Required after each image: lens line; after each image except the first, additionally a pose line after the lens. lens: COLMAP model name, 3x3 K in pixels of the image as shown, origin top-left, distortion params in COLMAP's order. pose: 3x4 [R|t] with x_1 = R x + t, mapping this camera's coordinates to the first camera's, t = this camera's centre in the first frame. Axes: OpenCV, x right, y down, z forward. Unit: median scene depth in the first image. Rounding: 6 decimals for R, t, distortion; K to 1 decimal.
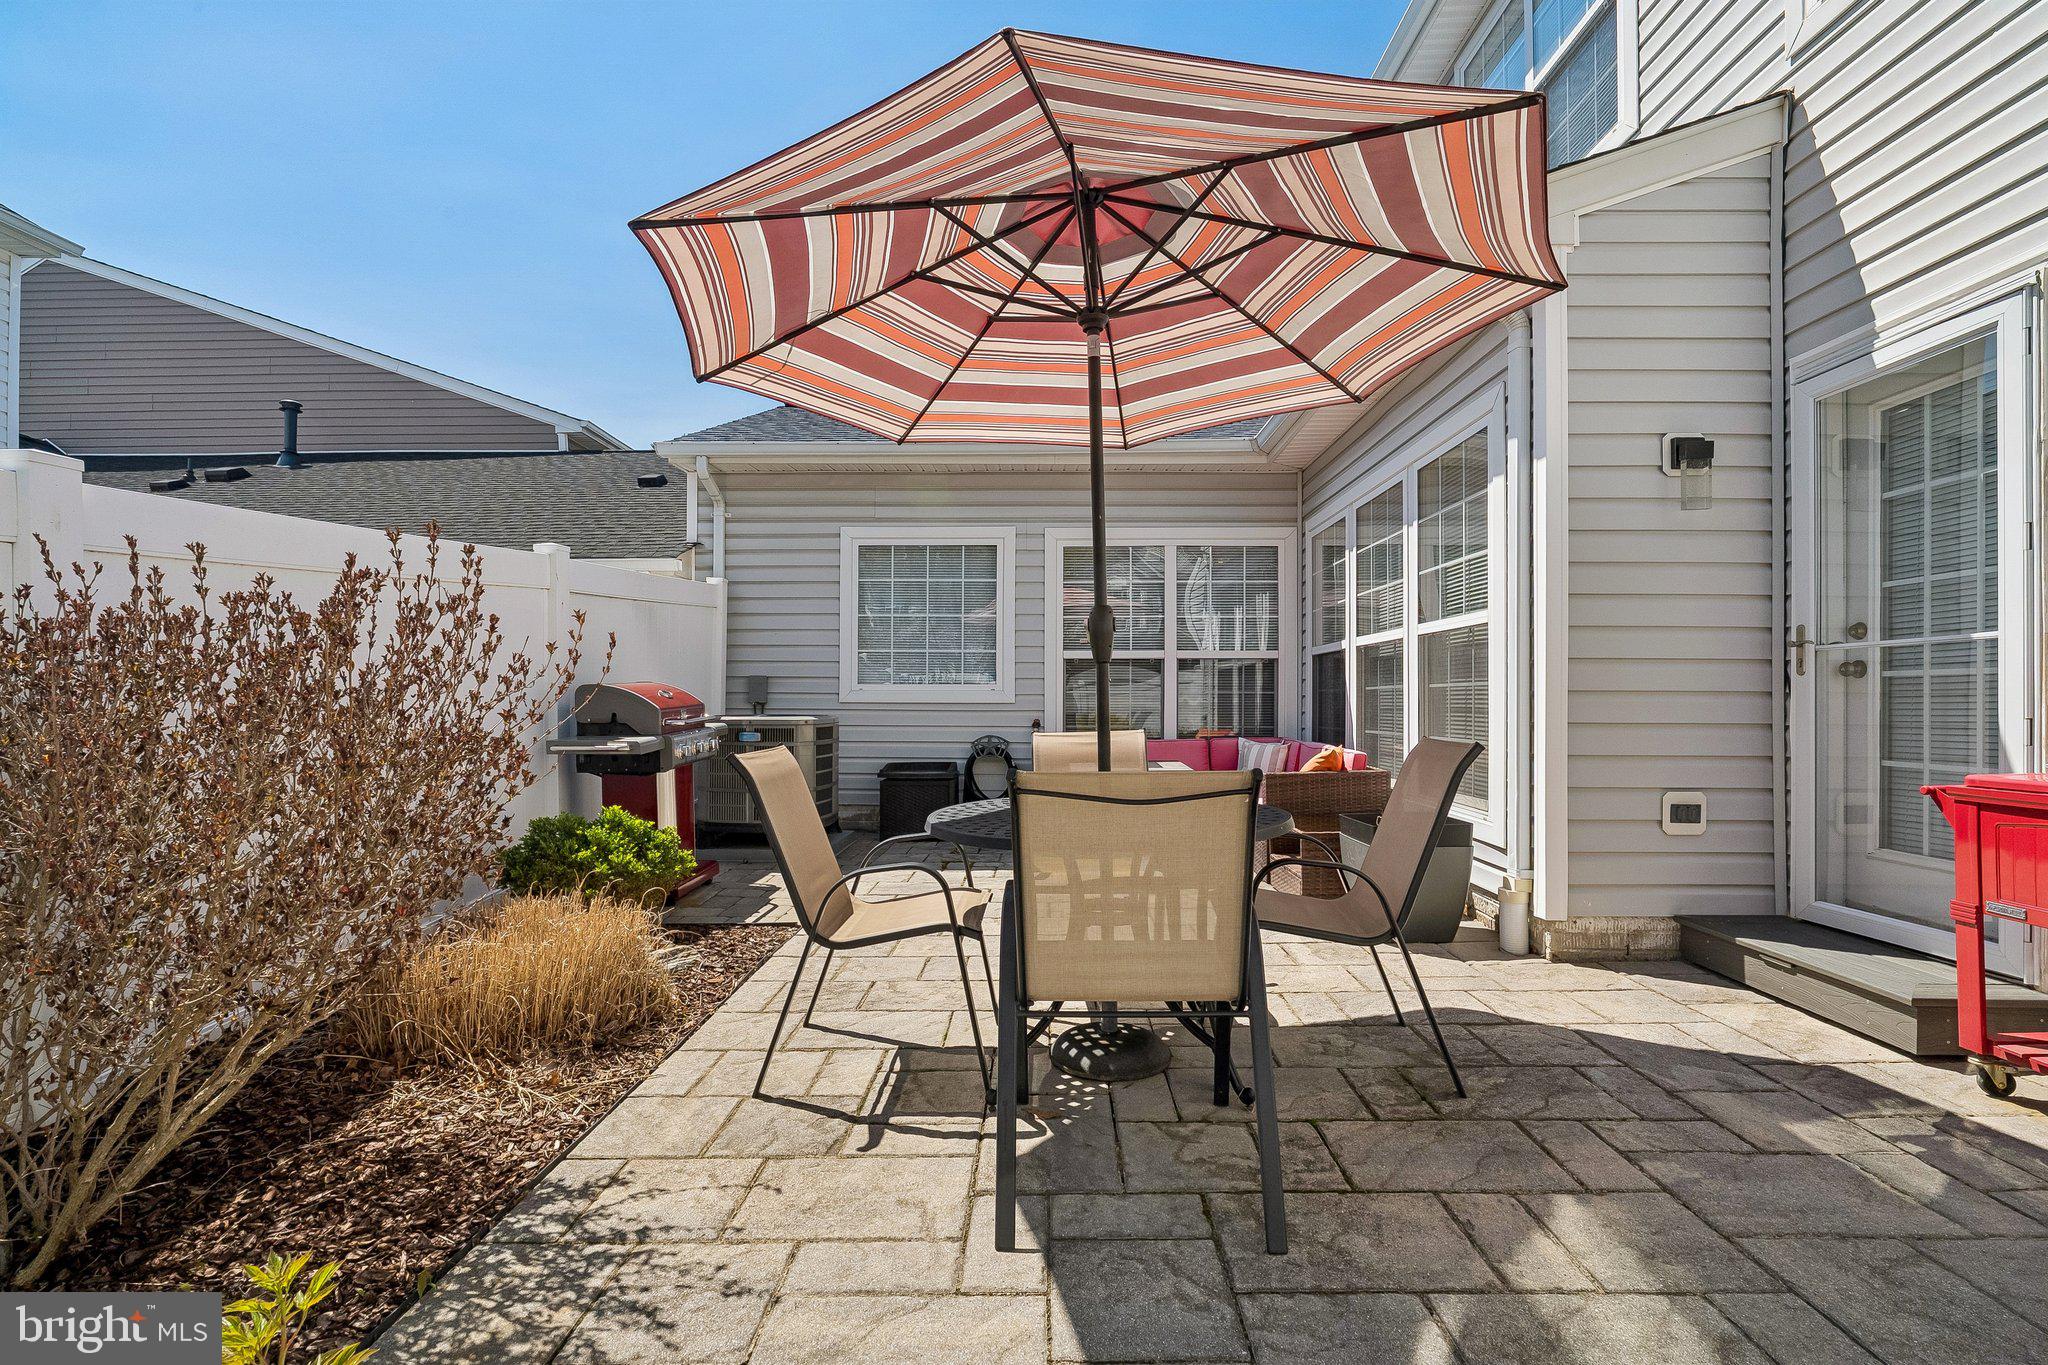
lens RADIAL K [[915.6, 0, 1026.0], [0, 915.6, 683.3], [0, 0, 1]] dist [-0.014600, 0.003554]
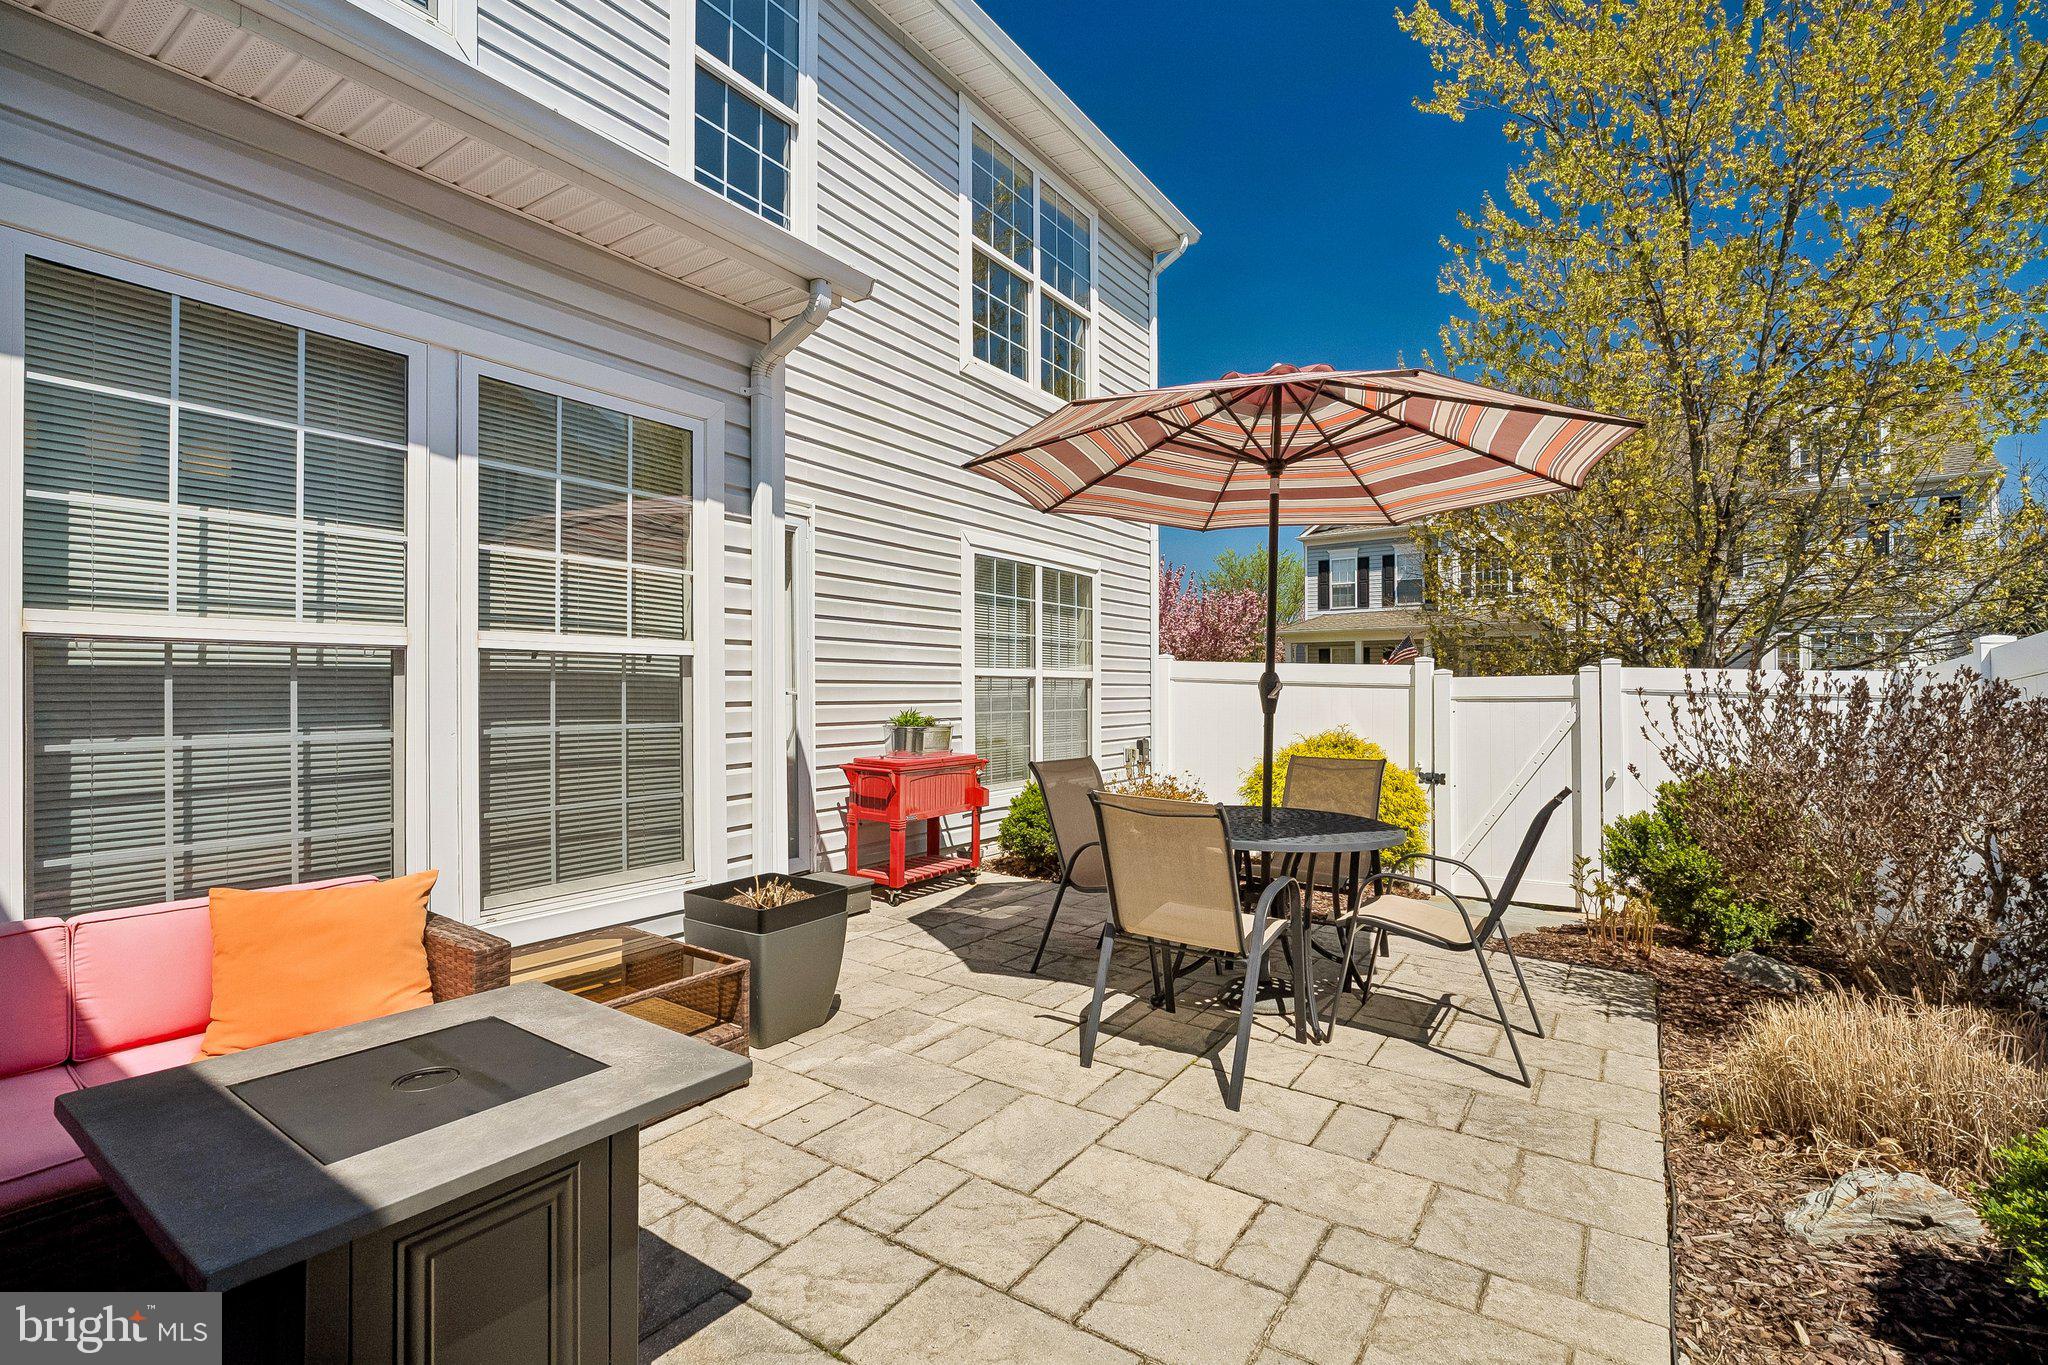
lens RADIAL K [[915.6, 0, 1021.1], [0, 915.6, 680.6], [0, 0, 1]] dist [-0.014600, 0.003554]
pose [[-0.842385, 0.000742, 0.538876, -0.394618], [-0.004433, 0.999956, -0.008307, -0.067273], [-0.538858, -0.009387, -0.842344, 2.719813]]
